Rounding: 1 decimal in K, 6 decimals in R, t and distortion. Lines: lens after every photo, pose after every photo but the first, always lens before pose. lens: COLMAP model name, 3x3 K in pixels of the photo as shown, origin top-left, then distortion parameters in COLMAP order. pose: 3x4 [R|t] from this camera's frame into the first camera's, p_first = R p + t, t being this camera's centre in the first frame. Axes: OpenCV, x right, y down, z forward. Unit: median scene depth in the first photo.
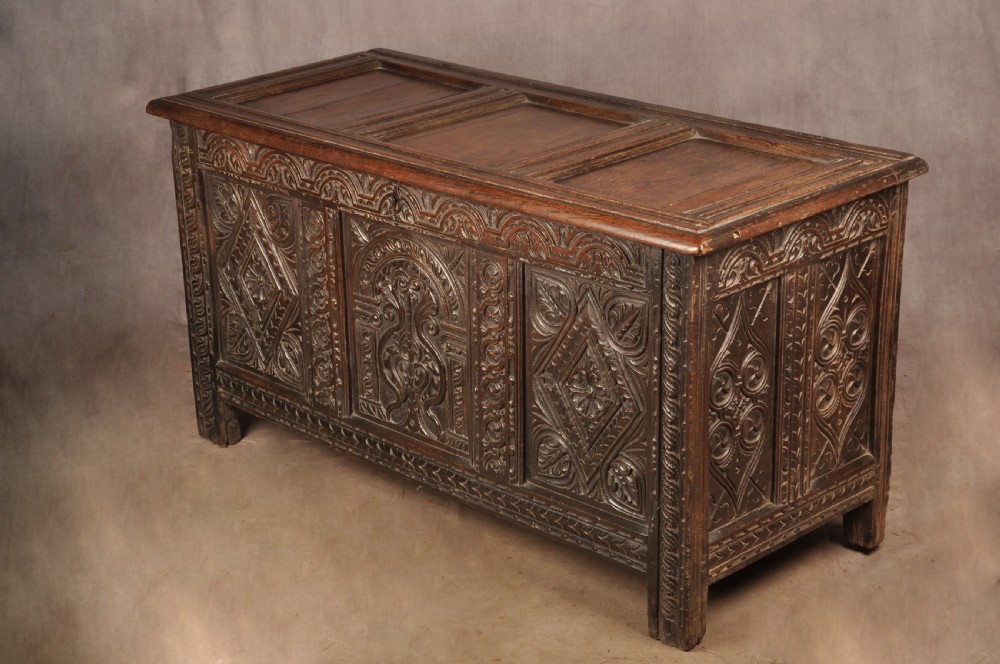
lens RADIAL K [[1972.8, 0, 500.0], [0, 1972.8, 332.0], [0, 0, 1]] dist [0.340282, 0.013843]
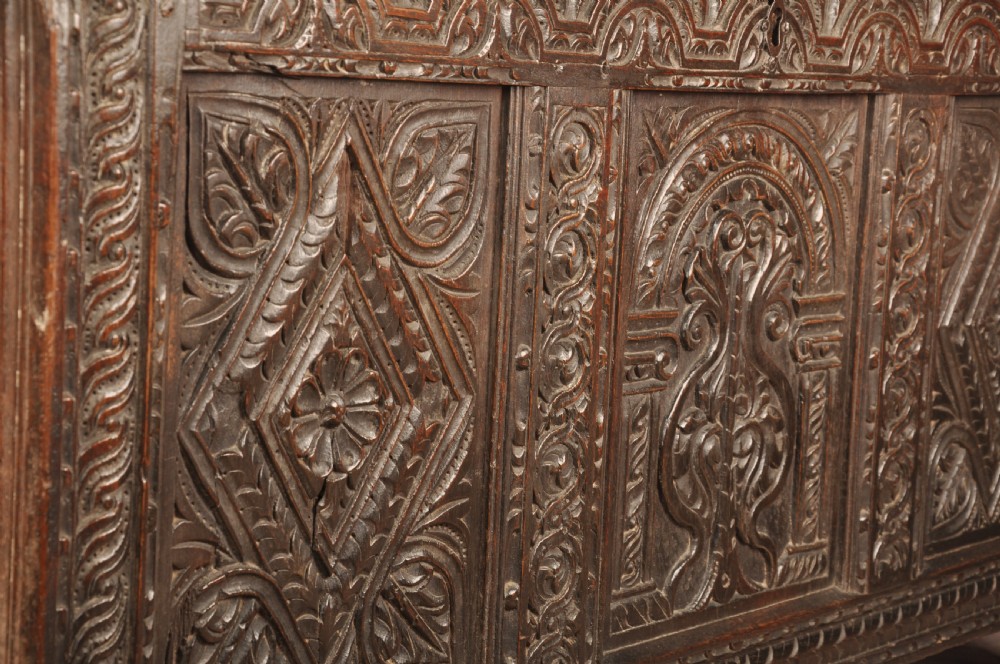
lens RADIAL K [[2146.2, 0, 501.1], [0, 2146.2, 343.6], [0, 0, 1]] dist [0.381173, 0.284962]
pose [[-0.090966, -0.114849, 0.989209, -0.501524], [0.302181, 0.943310, 0.137309, -0.081546], [-0.948900, 0.311410, -0.051104, 1.073298]]
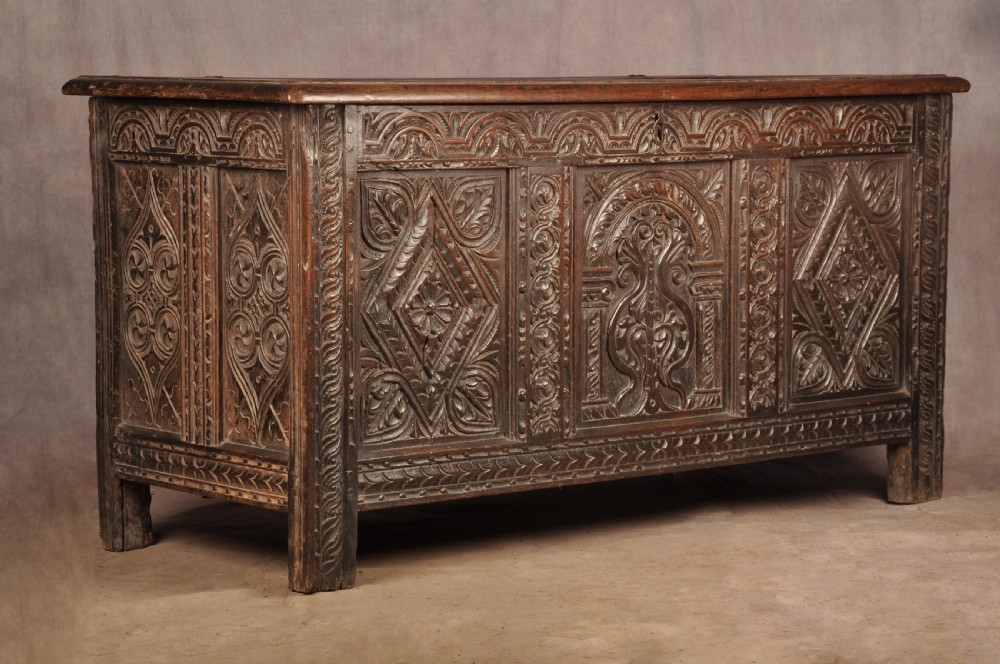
lens RADIAL K [[2690.2, 0, 500.0], [0, 2690.2, 332.0], [0, 0, 1]] dist [0.685832, -0.460562]
pose [[0.096710, -0.077575, 0.992285, -1.232041], [0.343024, 0.938477, 0.039937, -0.053382], [-0.934335, 0.336515, 0.117371, 0.931451]]
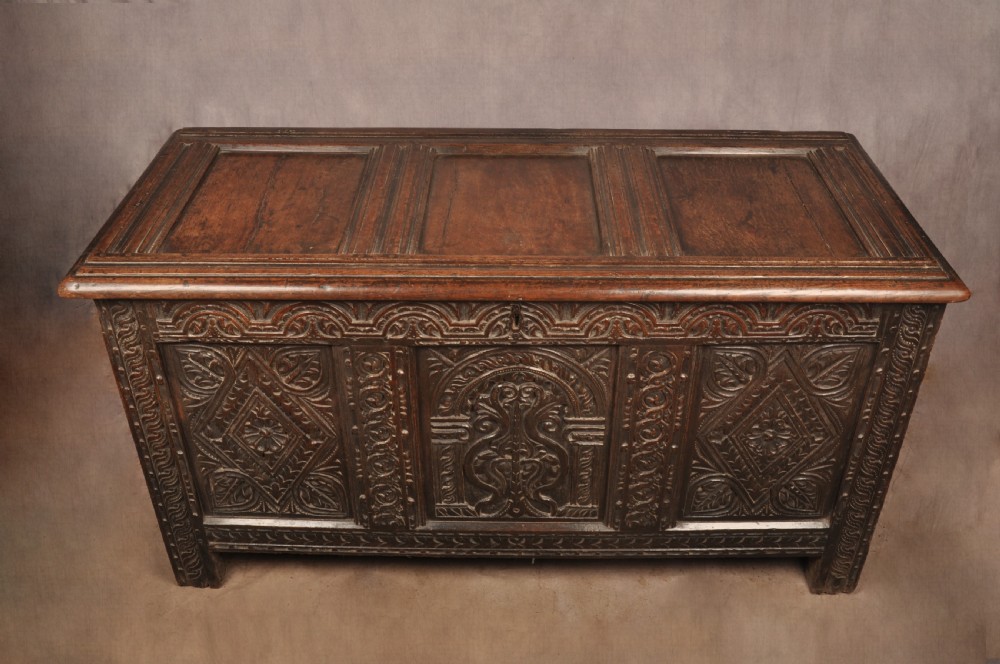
lens RADIAL K [[939.1, 0, 499.6], [0, 939.1, 328.8], [0, 0, 1]] dist [-0.040113, 0.004157]
pose [[0.715820, -0.377047, 0.587739, -0.299213], [0.231549, 0.922235, 0.309625, -0.190216], [-0.658777, -0.085546, 0.747459, 0.672513]]
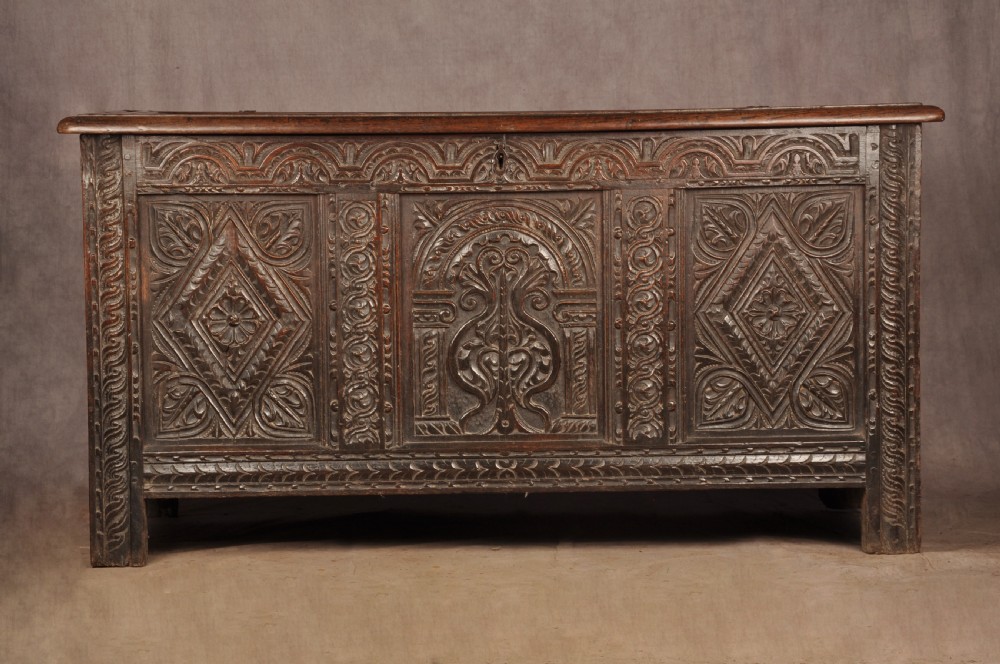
lens RADIAL K [[2690.2, 0, 500.0], [0, 2690.2, 332.0], [0, 0, 1]] dist [0.685832, -0.460562]
pose [[0.698747, -0.046357, 0.713865, -0.923221], [0.246008, 0.952608, -0.178937, 0.226373], [-0.671739, 0.300648, 0.677036, 0.175012]]
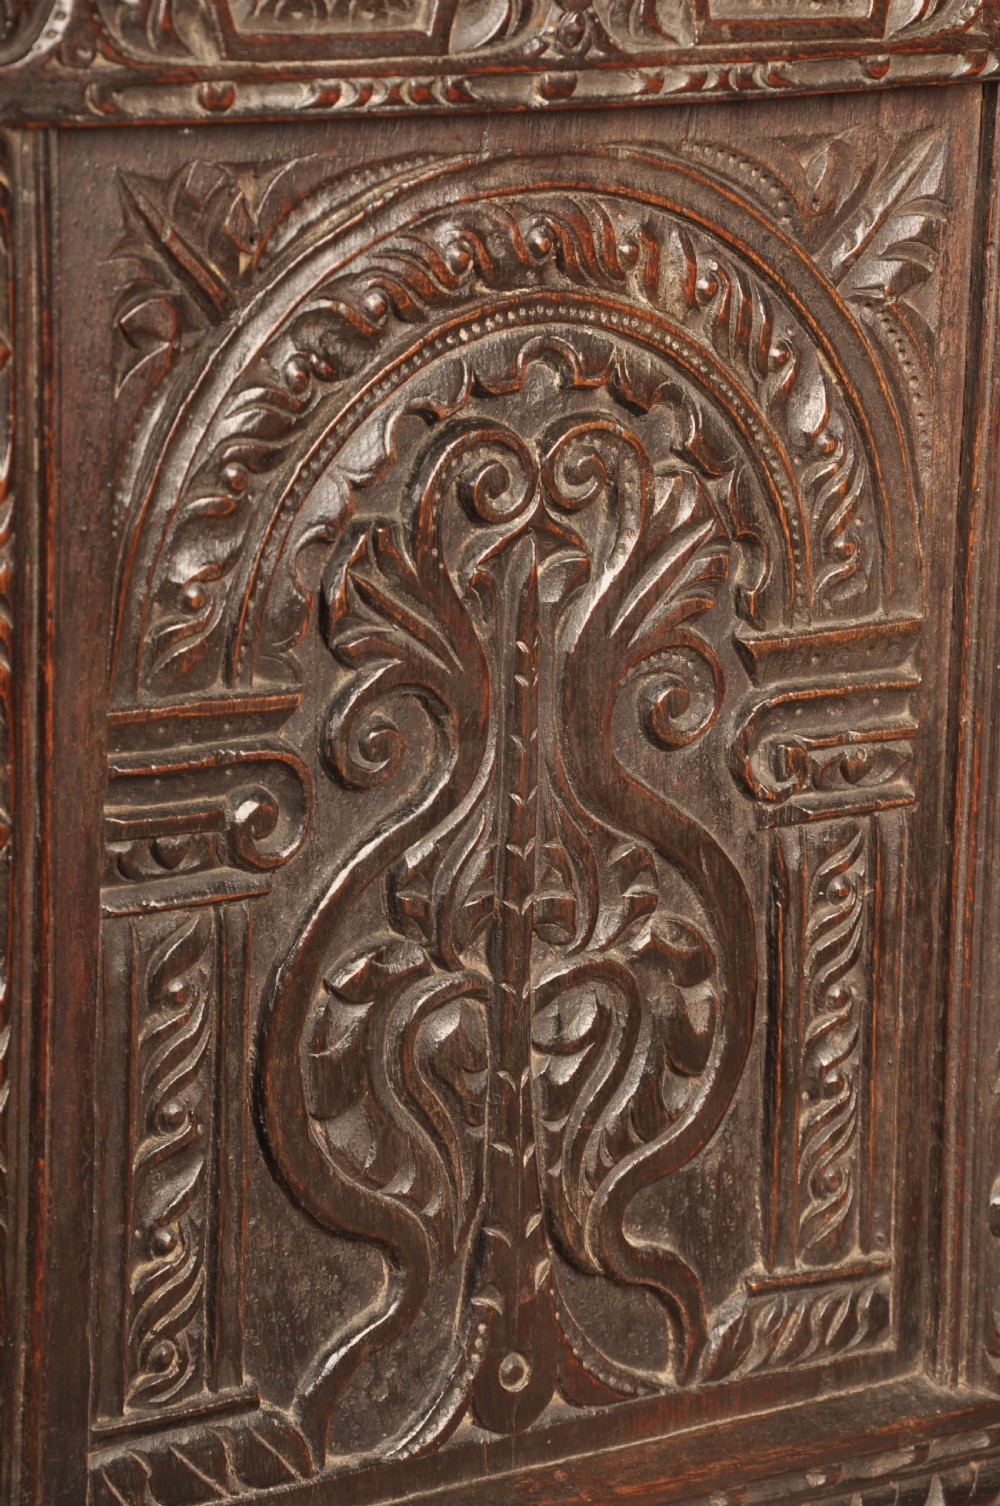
lens RADIAL K [[5057.3, 0, 503.8], [0, 5057.3, 741.7], [0, 0, 1]] dist [0.886605, 1.324408]
pose [[0.143787, -0.187556, 0.971673, -0.452149], [0.314510, 0.939630, 0.134830, -0.061014], [-0.938301, 0.286214, 0.194094, 0.921329]]
